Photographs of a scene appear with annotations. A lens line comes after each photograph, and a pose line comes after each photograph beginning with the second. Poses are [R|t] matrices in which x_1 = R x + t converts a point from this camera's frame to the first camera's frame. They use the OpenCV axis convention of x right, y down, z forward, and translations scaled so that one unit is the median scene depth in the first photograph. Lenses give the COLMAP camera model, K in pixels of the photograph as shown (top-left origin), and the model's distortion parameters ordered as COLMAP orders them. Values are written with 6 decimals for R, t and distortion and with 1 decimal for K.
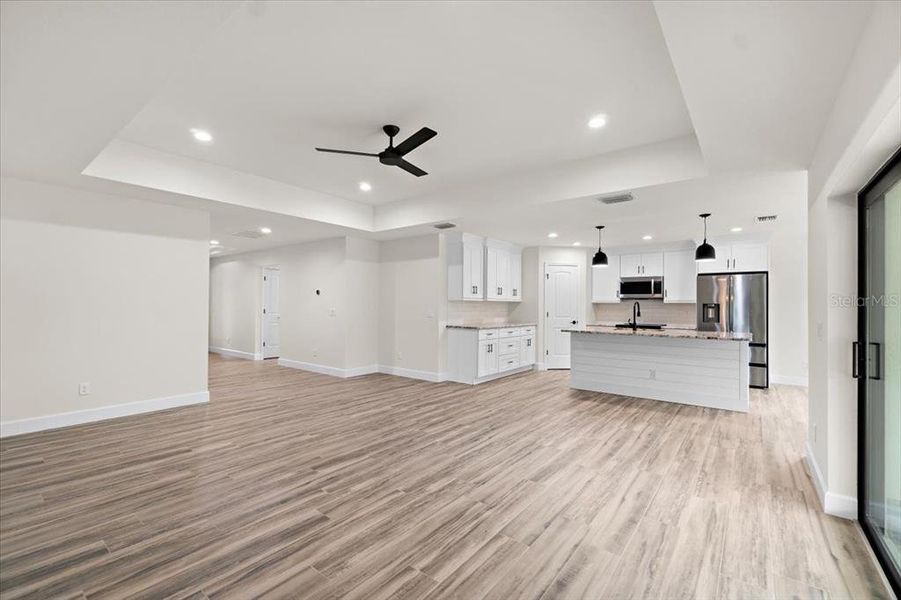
lens RADIAL K [[387.1, 0, 451.5], [0, 387.1, 291.0], [0, 0, 1]] dist [-0.000391, -0.000157]
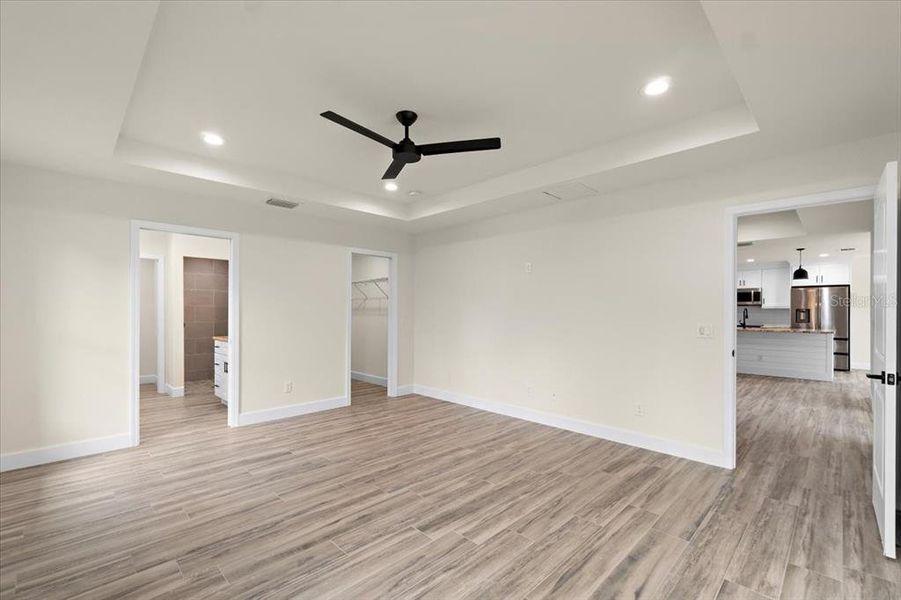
lens RADIAL K [[389.0, 0, 450.5], [0, 389.0, 300.0], [0, 0, 1]] dist [-0.003157, 0.000167]
pose [[0.991592, -0.007071, -0.129211, -0.382028], [0.008340, 0.999922, 0.009279, -0.021634], [0.129135, -0.010279, 0.991574, -0.512518]]
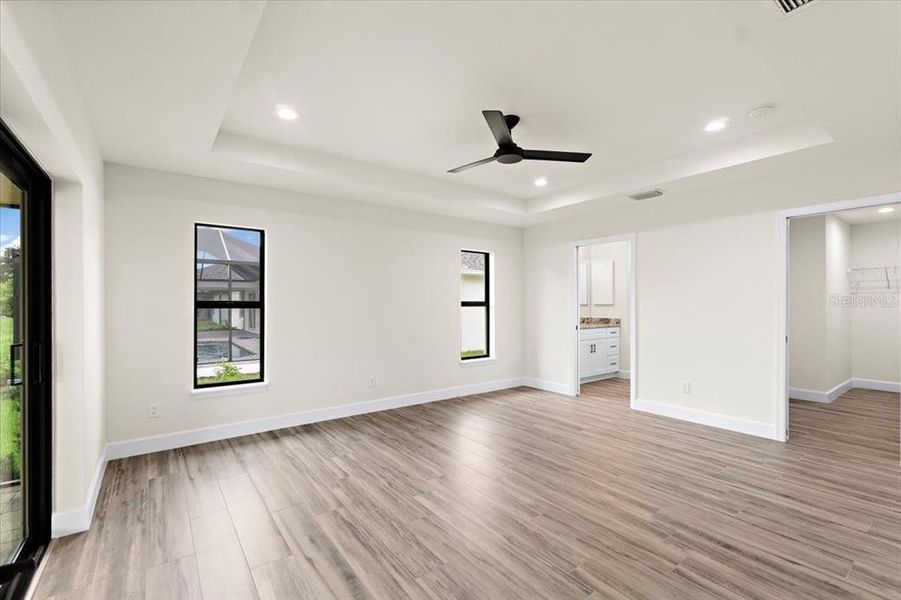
lens RADIAL K [[400.0, 0, 454.6], [0, 400.0, 300.0], [0, 0, 1]] dist [0.002852, 0.000870]
pose [[-0.261479, -0.014043, -0.965107, 4.583813], [0.037940, 0.998972, -0.024815, 0.245440], [0.964463, -0.043105, -0.260678, 6.017347]]
